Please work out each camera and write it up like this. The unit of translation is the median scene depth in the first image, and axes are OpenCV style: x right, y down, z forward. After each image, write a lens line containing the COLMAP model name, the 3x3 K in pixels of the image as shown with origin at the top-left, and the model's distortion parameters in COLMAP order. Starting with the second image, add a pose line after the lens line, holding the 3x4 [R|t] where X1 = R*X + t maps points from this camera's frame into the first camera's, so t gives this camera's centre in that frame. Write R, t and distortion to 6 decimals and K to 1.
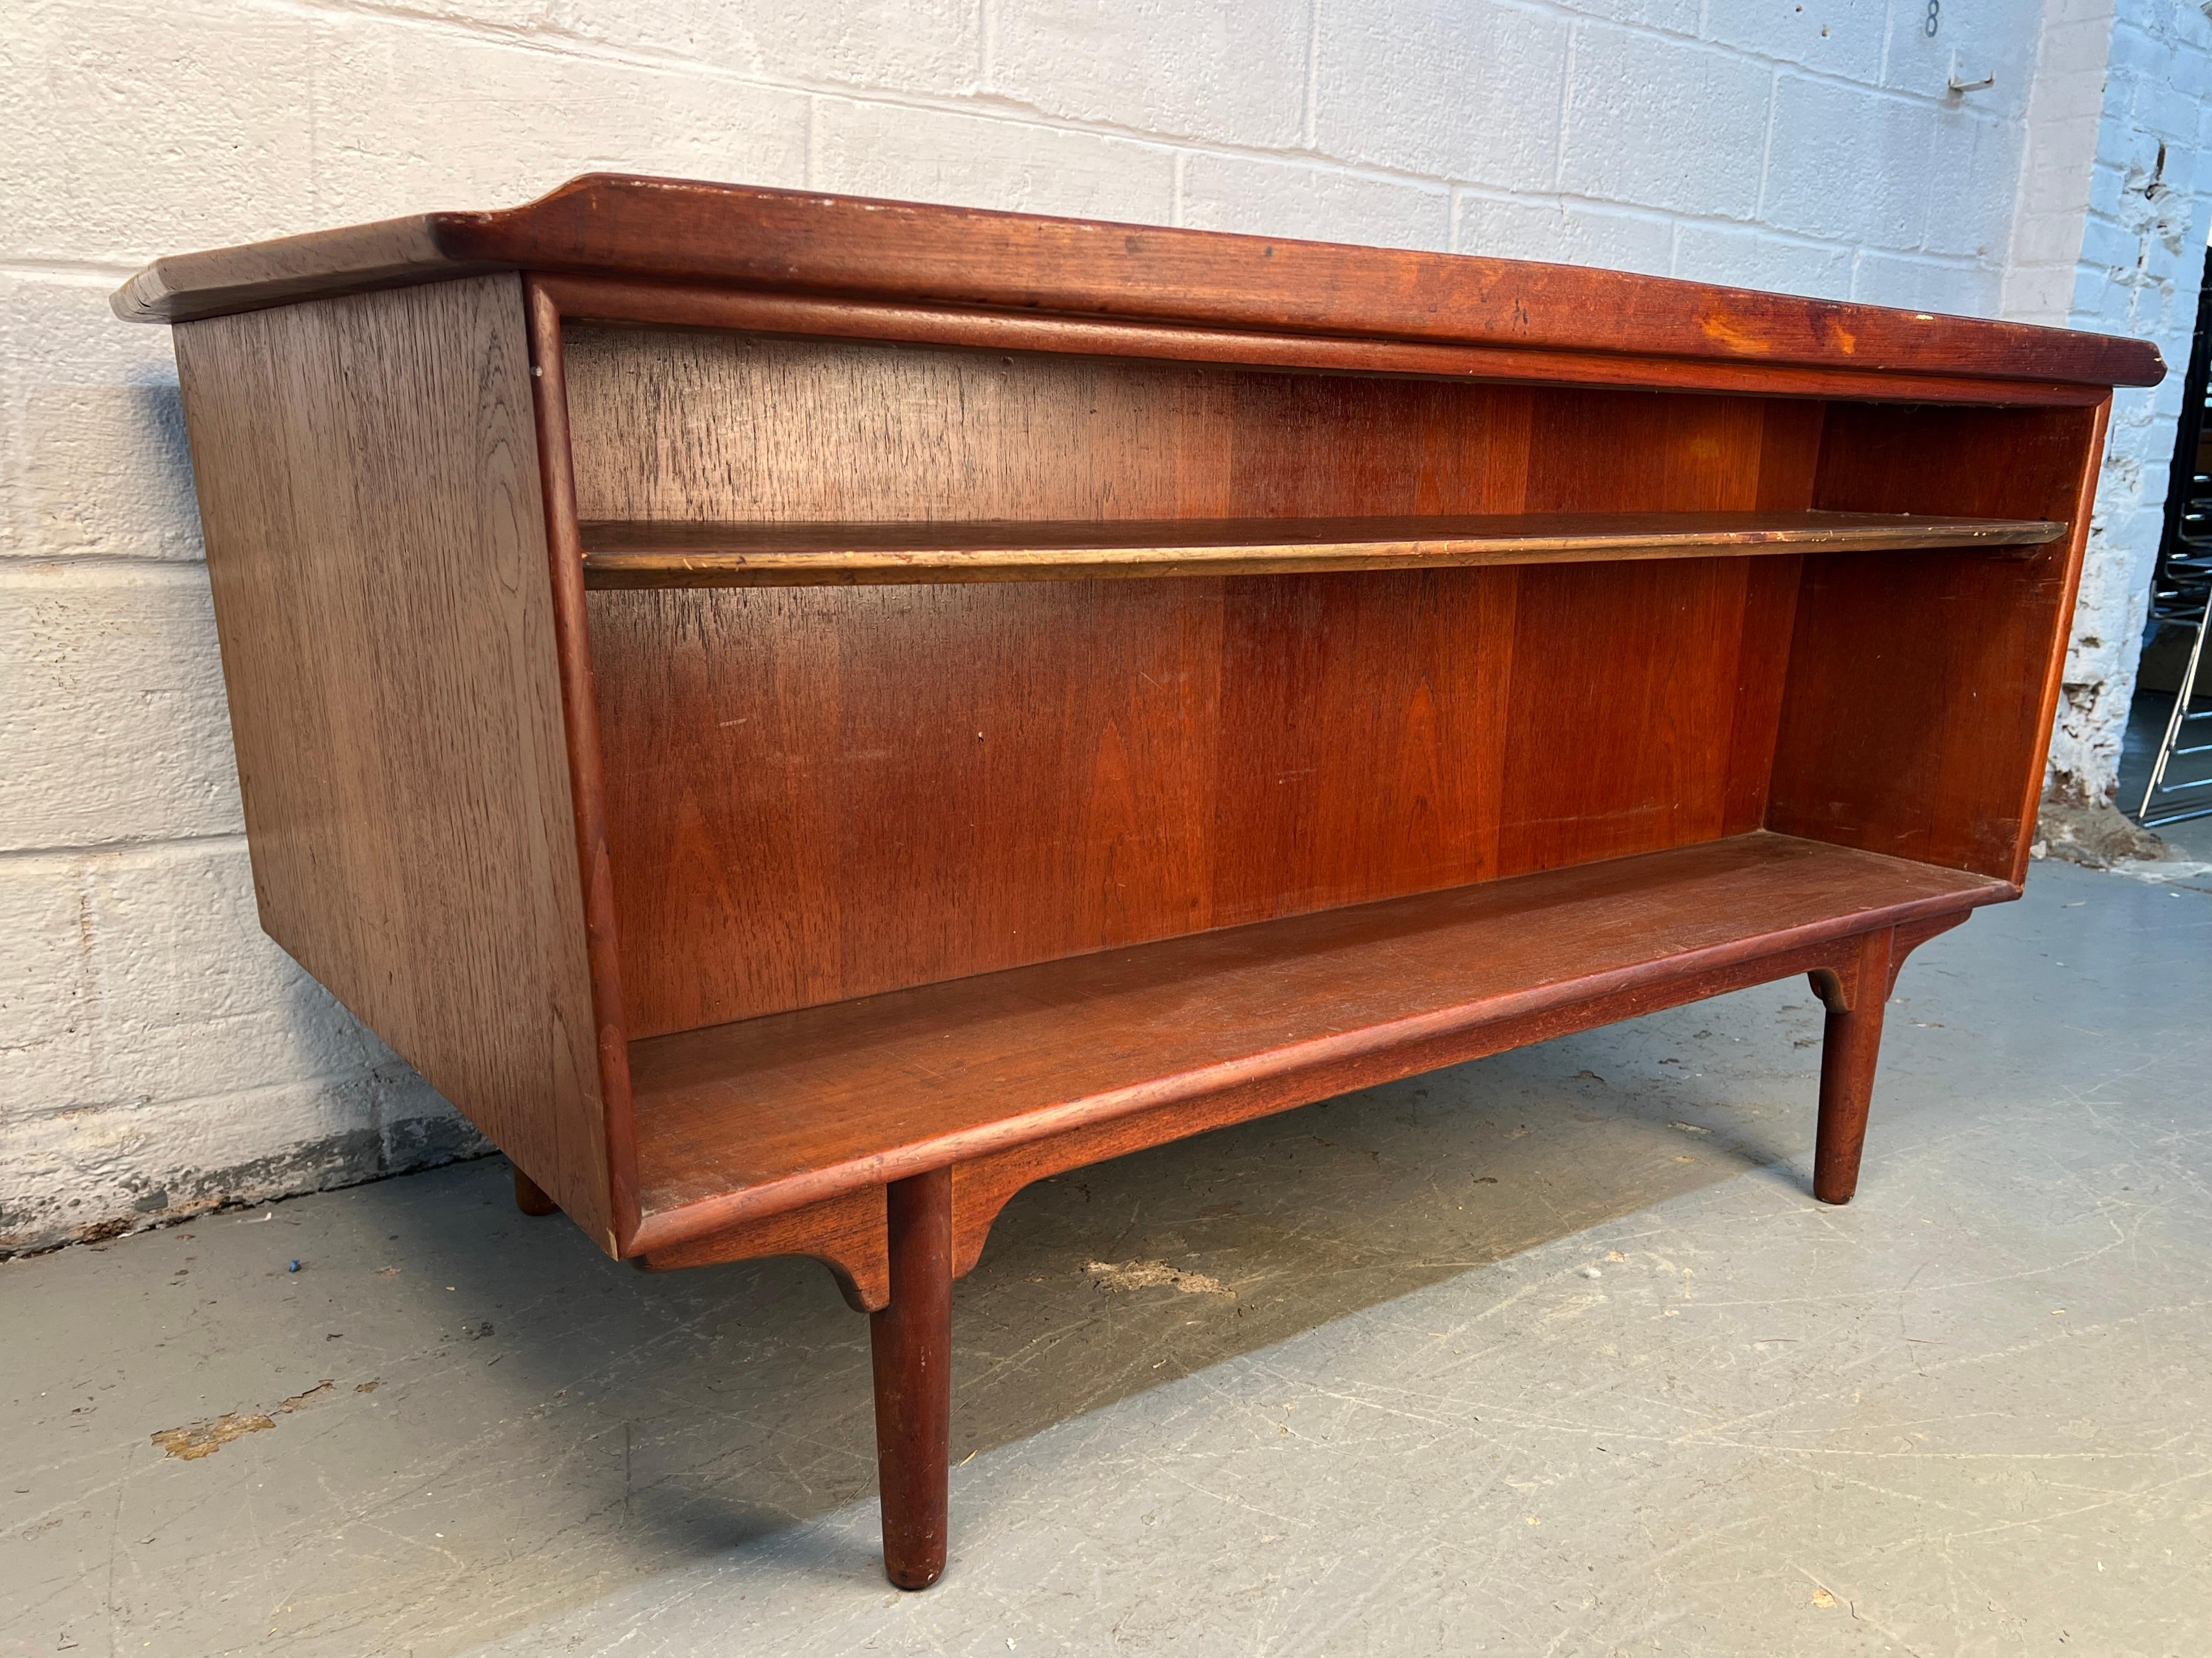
lens RADIAL K [[1807.0, 0, 1075.7], [0, 1807.0, 855.2], [0, 0, 1]] dist [0.017360, -0.001457]
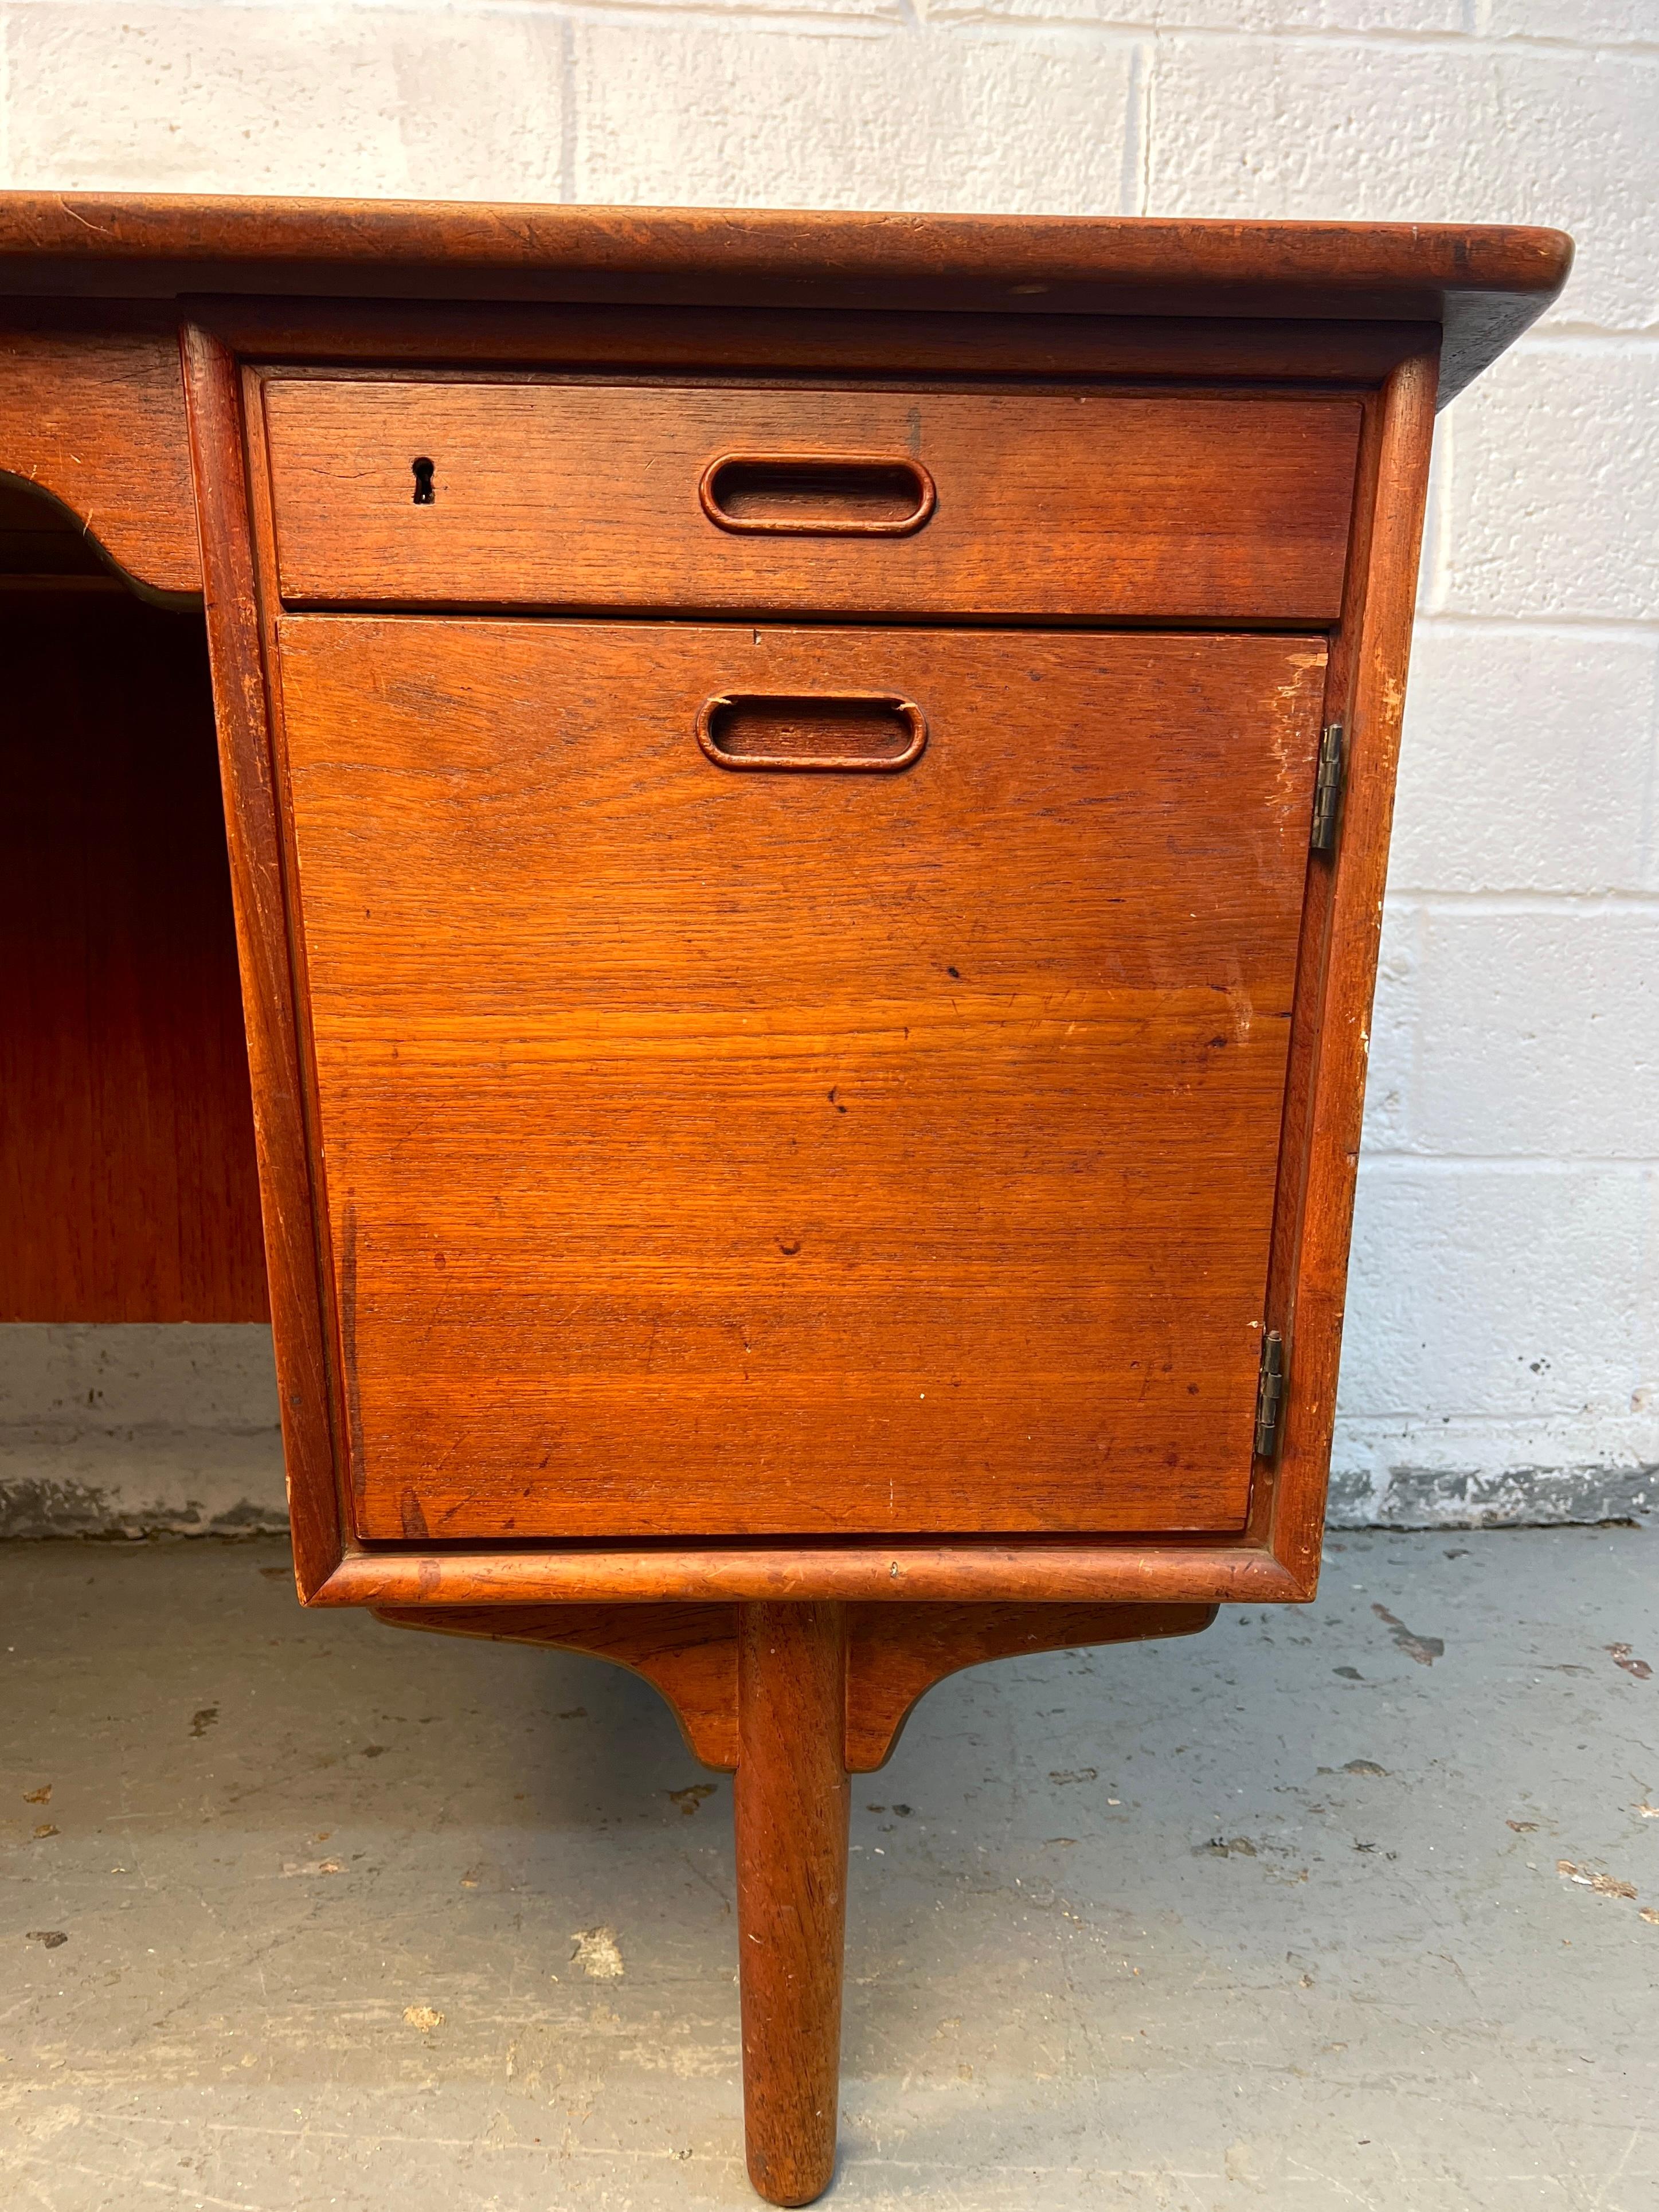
lens RADIAL K [[1760.2, 0, 838.0], [0, 1760.2, 1094.4], [0, 0, 1]] dist [0.039008, -0.028905]
pose [[0.832833, 0.044425, -0.551738, 0.750585], [-0.113795, 0.989224, -0.092119, -0.052890], [0.541700, 0.139505, 0.828914, 0.687341]]
